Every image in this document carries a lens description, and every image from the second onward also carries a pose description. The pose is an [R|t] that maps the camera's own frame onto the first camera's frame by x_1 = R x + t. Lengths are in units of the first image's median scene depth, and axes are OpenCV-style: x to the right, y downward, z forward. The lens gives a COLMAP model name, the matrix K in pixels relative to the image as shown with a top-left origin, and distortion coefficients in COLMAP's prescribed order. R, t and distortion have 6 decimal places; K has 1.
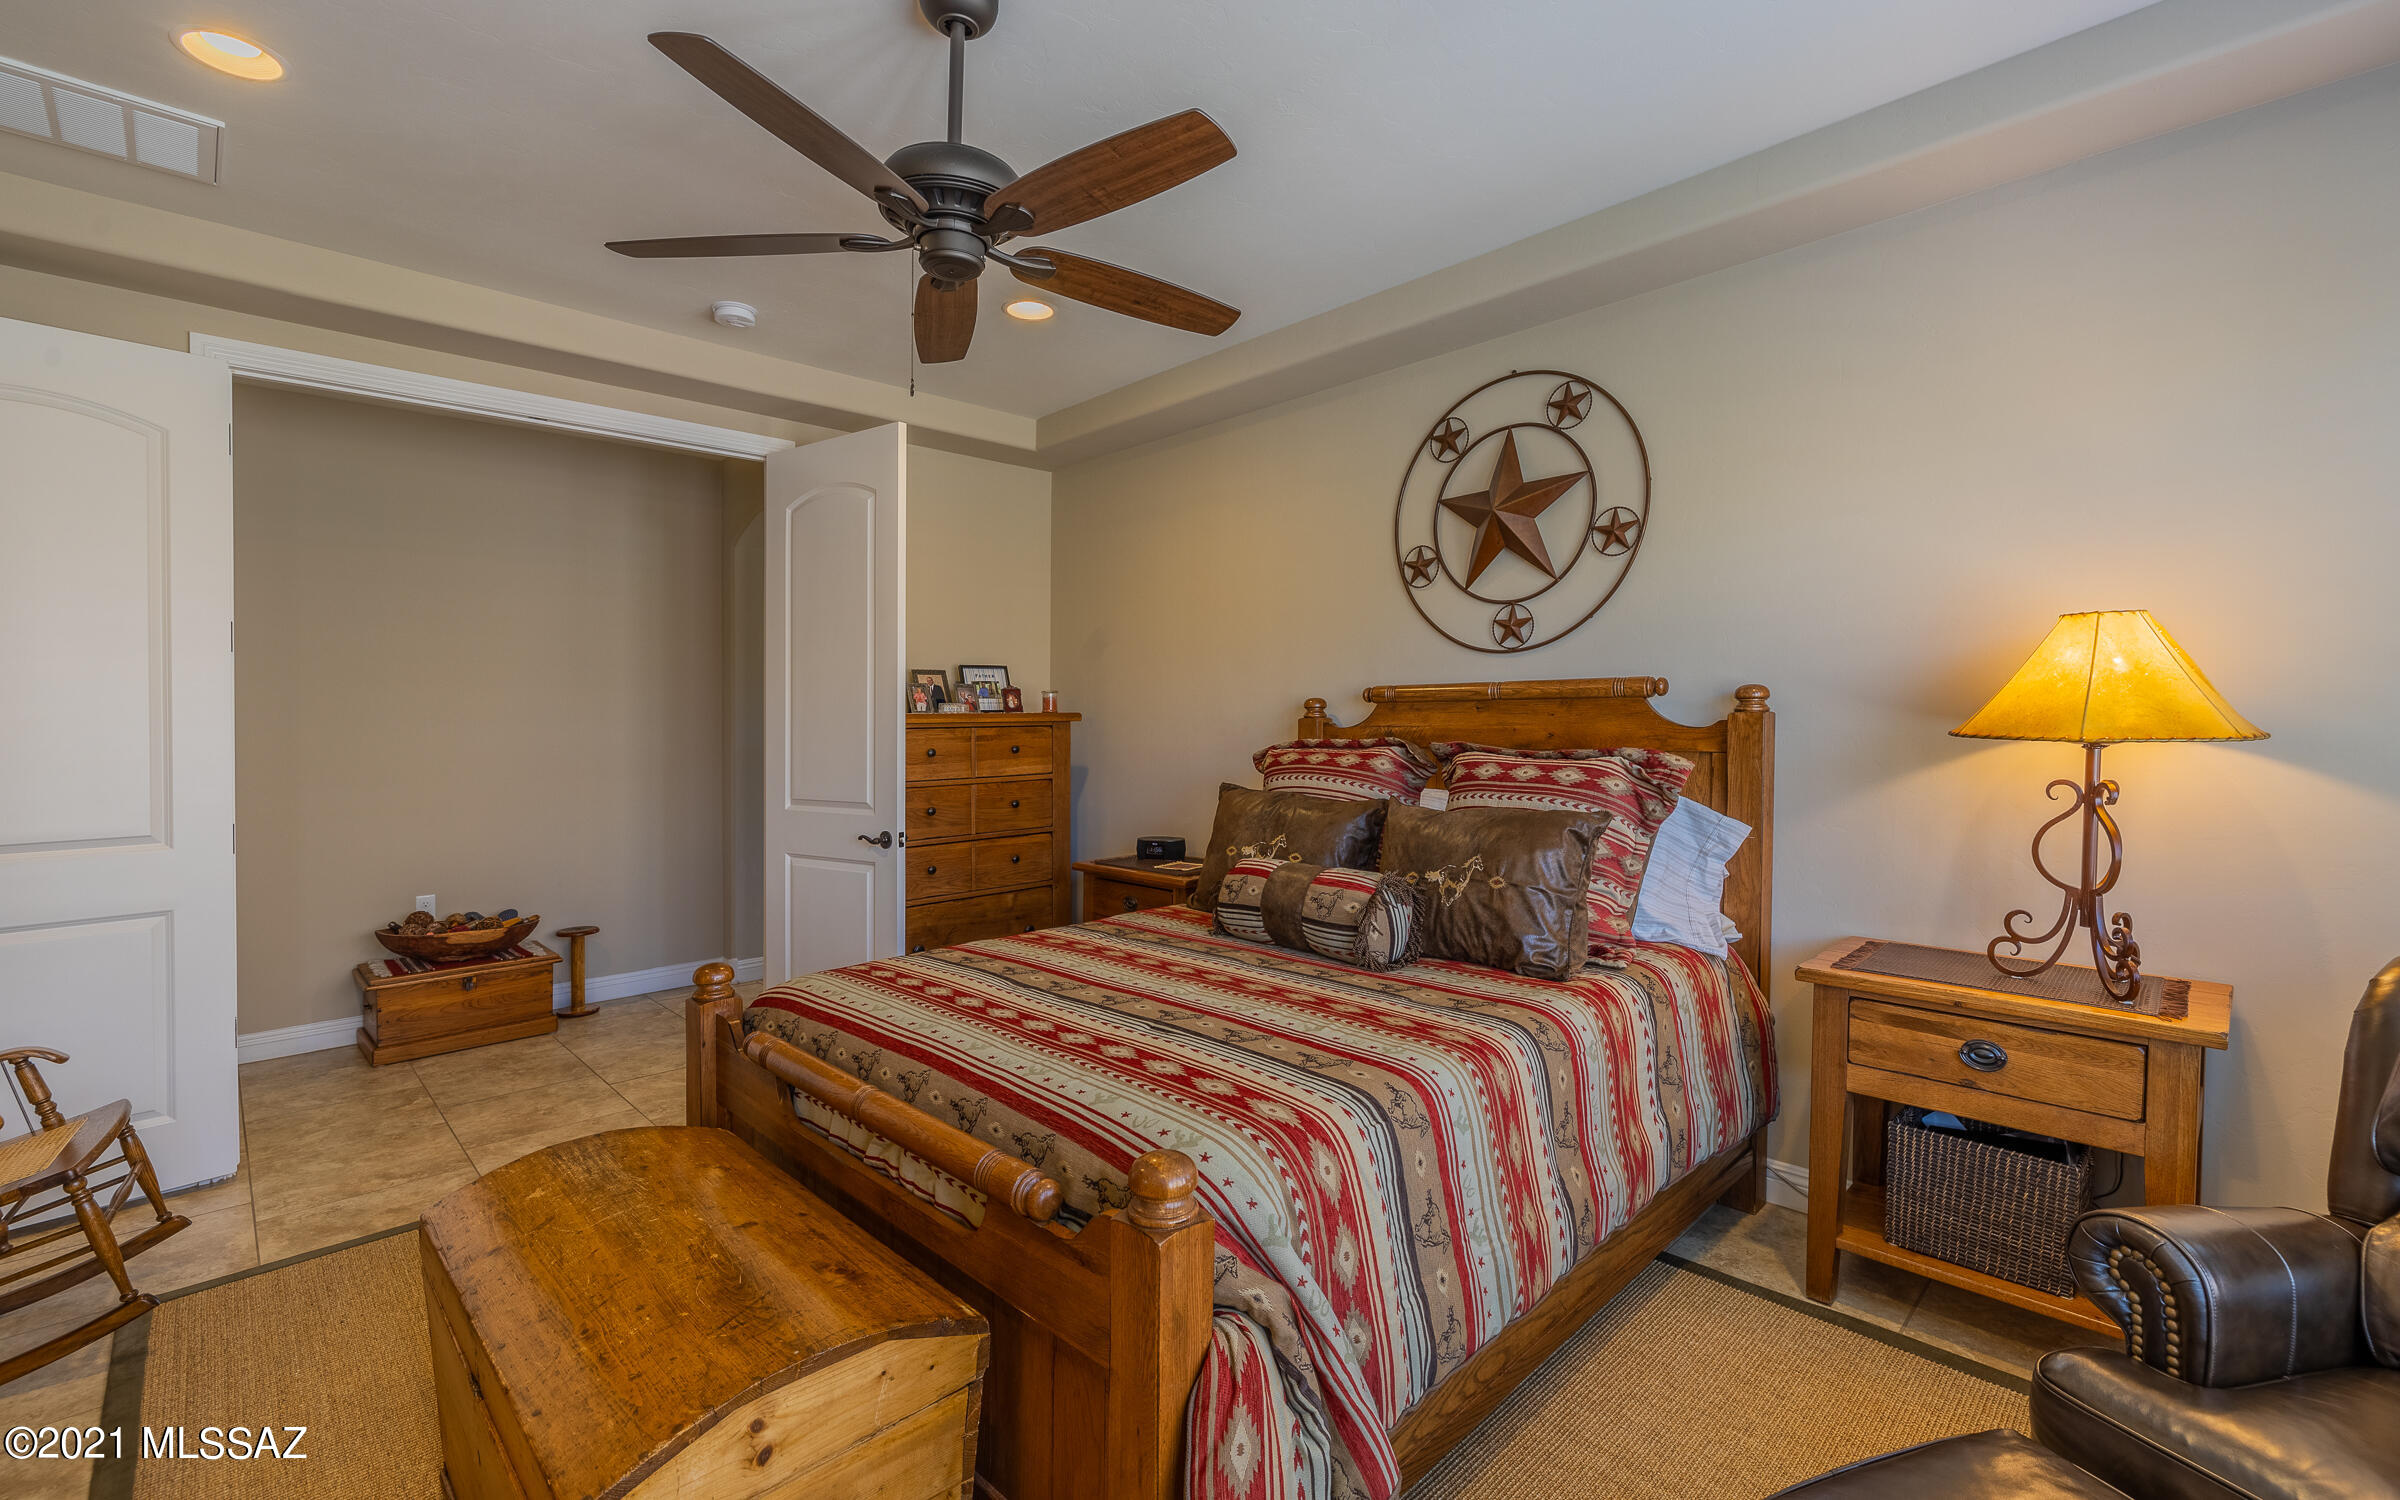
lens RADIAL K [[1037.6, 0, 1198.2], [0, 1037.6, 706.0], [0, 0, 1]] dist [0.000513, -0.000226]
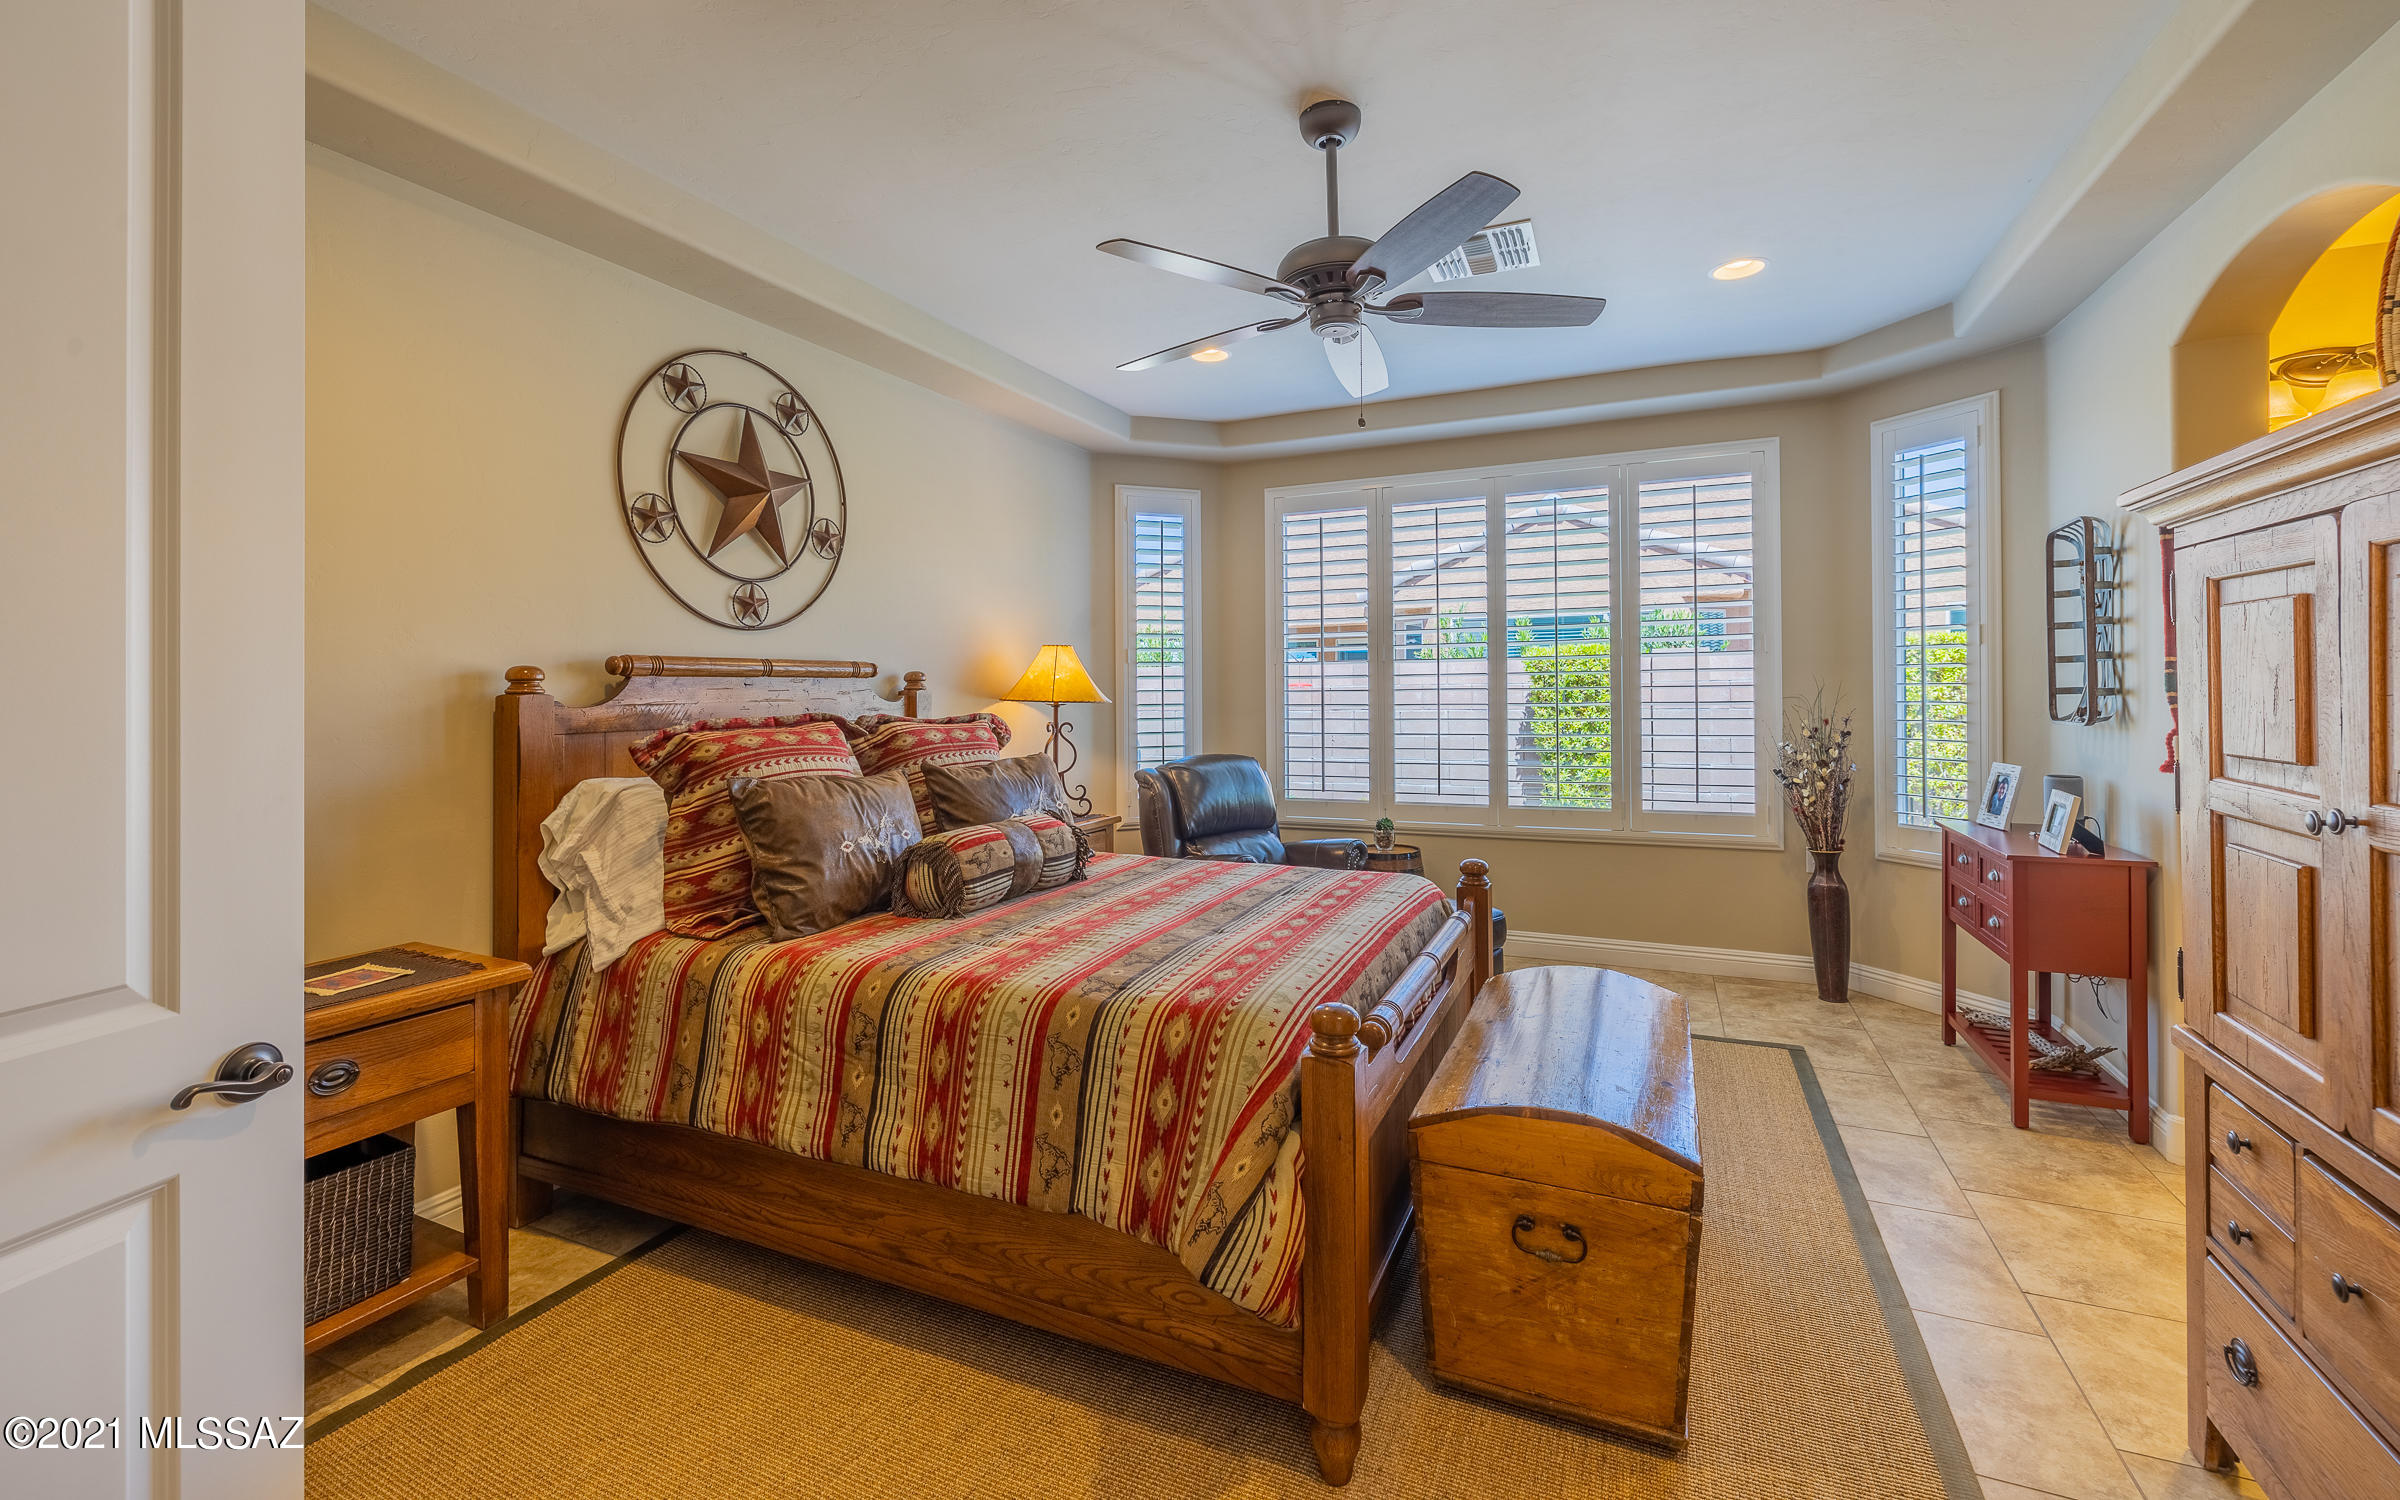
lens RADIAL K [[1037.6, 0, 1198.2], [0, 1037.6, 706.0], [0, 0, 1]] dist [0.000513, -0.000226]
pose [[-0.369095, -0.000889, 0.929391, -0.803357], [0.002365, 0.999995, 0.001895, 0.022159], [-0.929389, 0.002897, -0.369092, 0.962076]]
